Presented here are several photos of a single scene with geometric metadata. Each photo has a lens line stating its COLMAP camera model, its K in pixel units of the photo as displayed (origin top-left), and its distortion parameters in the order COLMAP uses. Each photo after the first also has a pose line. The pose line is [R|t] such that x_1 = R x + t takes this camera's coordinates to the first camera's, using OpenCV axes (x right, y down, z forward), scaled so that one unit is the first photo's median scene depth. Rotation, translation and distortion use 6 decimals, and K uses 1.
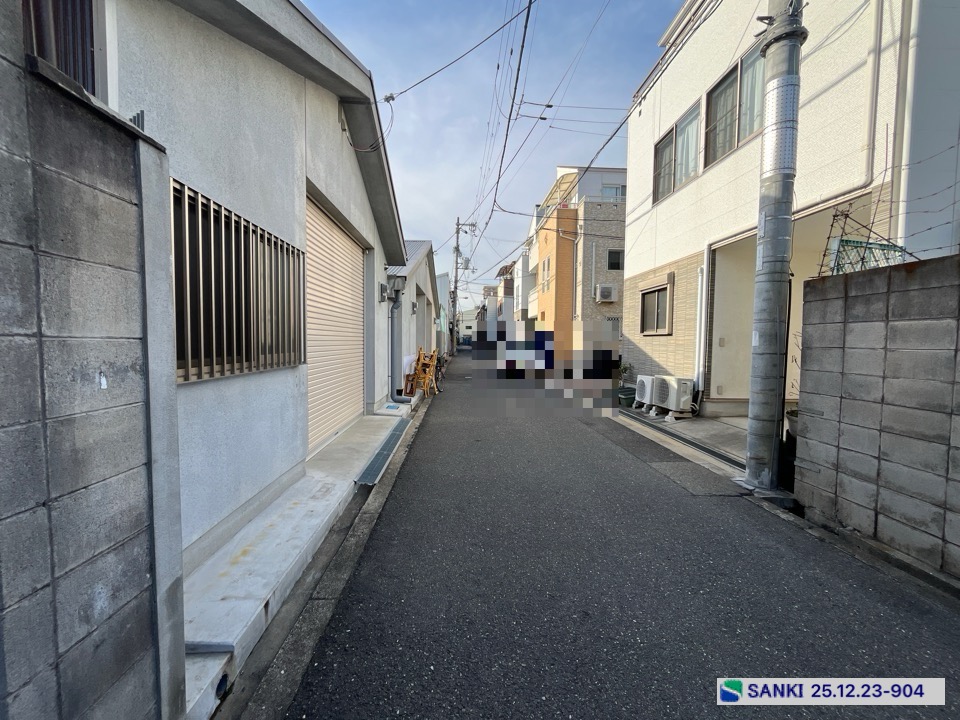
lens RADIAL K [[389.2, 0, 477.6], [0, 389.2, 360.5], [0, 0, 1]] dist [-0.002874, -0.000041]
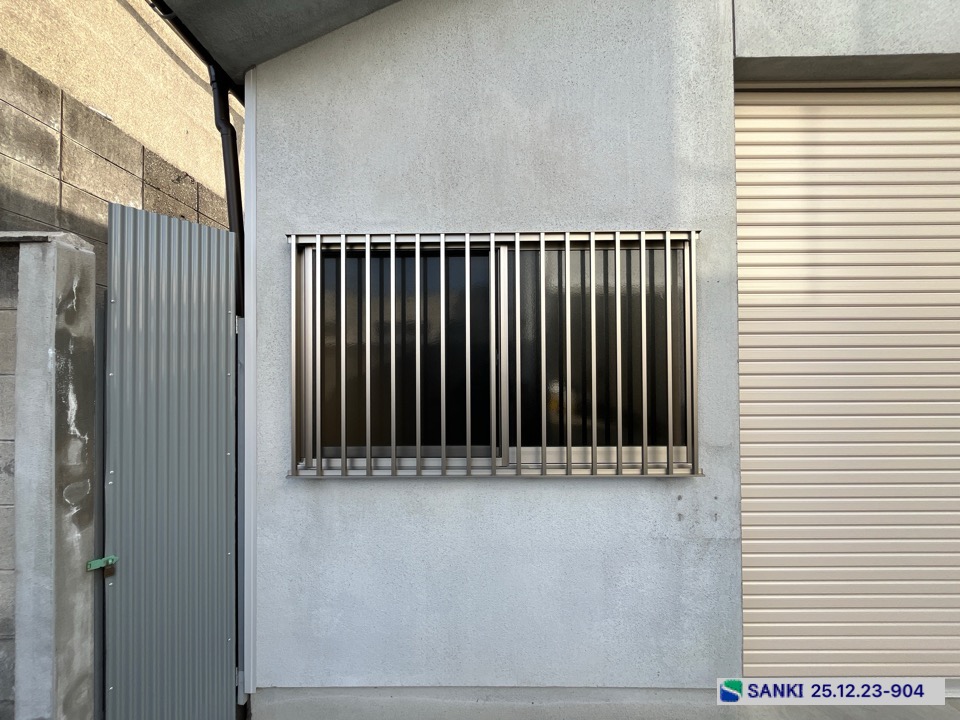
lens RADIAL K [[389.2, 0, 476.6], [0, 389.2, 361.2], [0, 0, 1]] dist [-0.002874, -0.000041]
pose [[-0.058124, -0.027362, -0.997934, 0.030235], [-0.045575, 0.998655, -0.024727, -0.150102], [0.997269, 0.044044, -0.059293, 1.156694]]
